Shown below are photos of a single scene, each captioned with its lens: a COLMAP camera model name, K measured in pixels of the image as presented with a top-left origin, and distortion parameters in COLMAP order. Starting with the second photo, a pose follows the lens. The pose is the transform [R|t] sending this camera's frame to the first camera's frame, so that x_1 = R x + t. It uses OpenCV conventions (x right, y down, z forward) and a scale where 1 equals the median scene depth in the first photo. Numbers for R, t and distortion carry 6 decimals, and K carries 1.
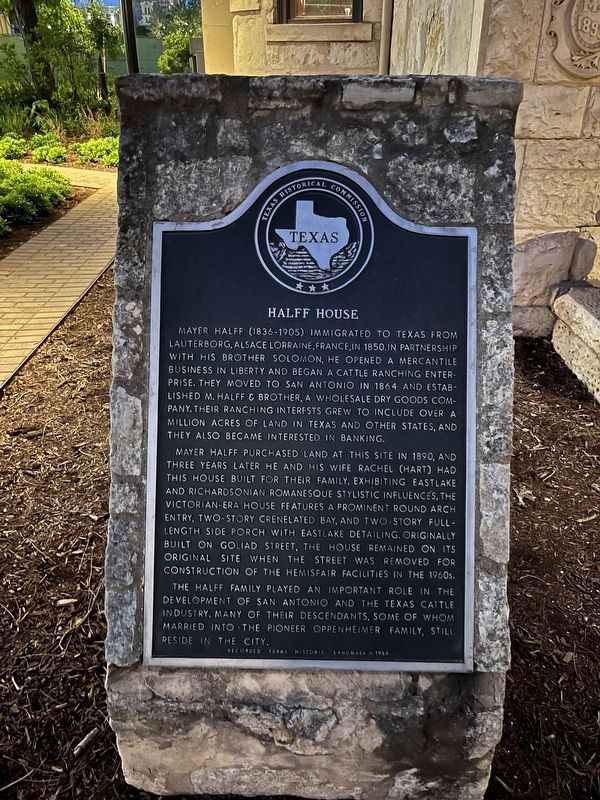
lens RADIAL K [[605.6, 0, 299.5], [0, 605.6, 398.8], [0, 0, 1]] dist [0.001864, -0.007563]
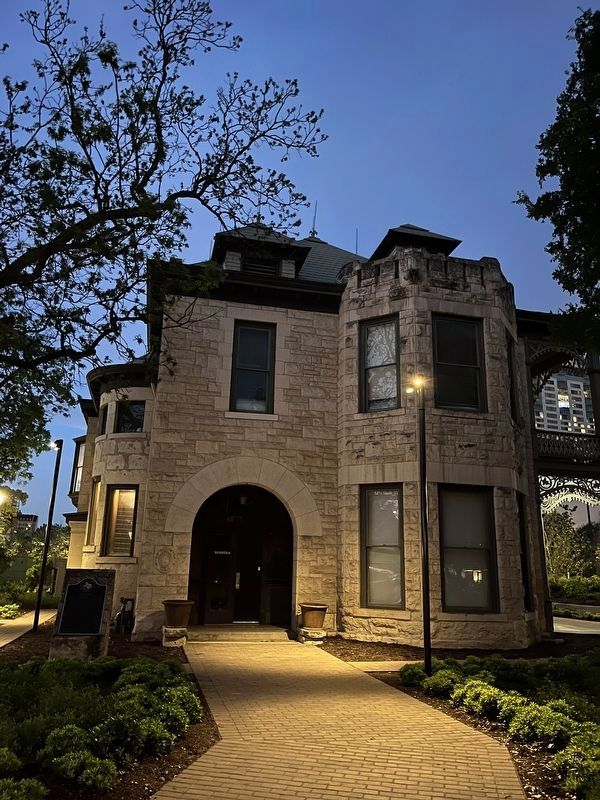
lens RADIAL K [[605.6, 0, 299.7], [0, 605.6, 394.5], [0, 0, 1]] dist [0.001864, -0.007563]
pose [[0.971746, 0.080811, 0.221762, 0.159698], [0.103203, 0.699510, -0.707132, 0.811927], [-0.212269, 0.710039, 0.671406, -1.409099]]
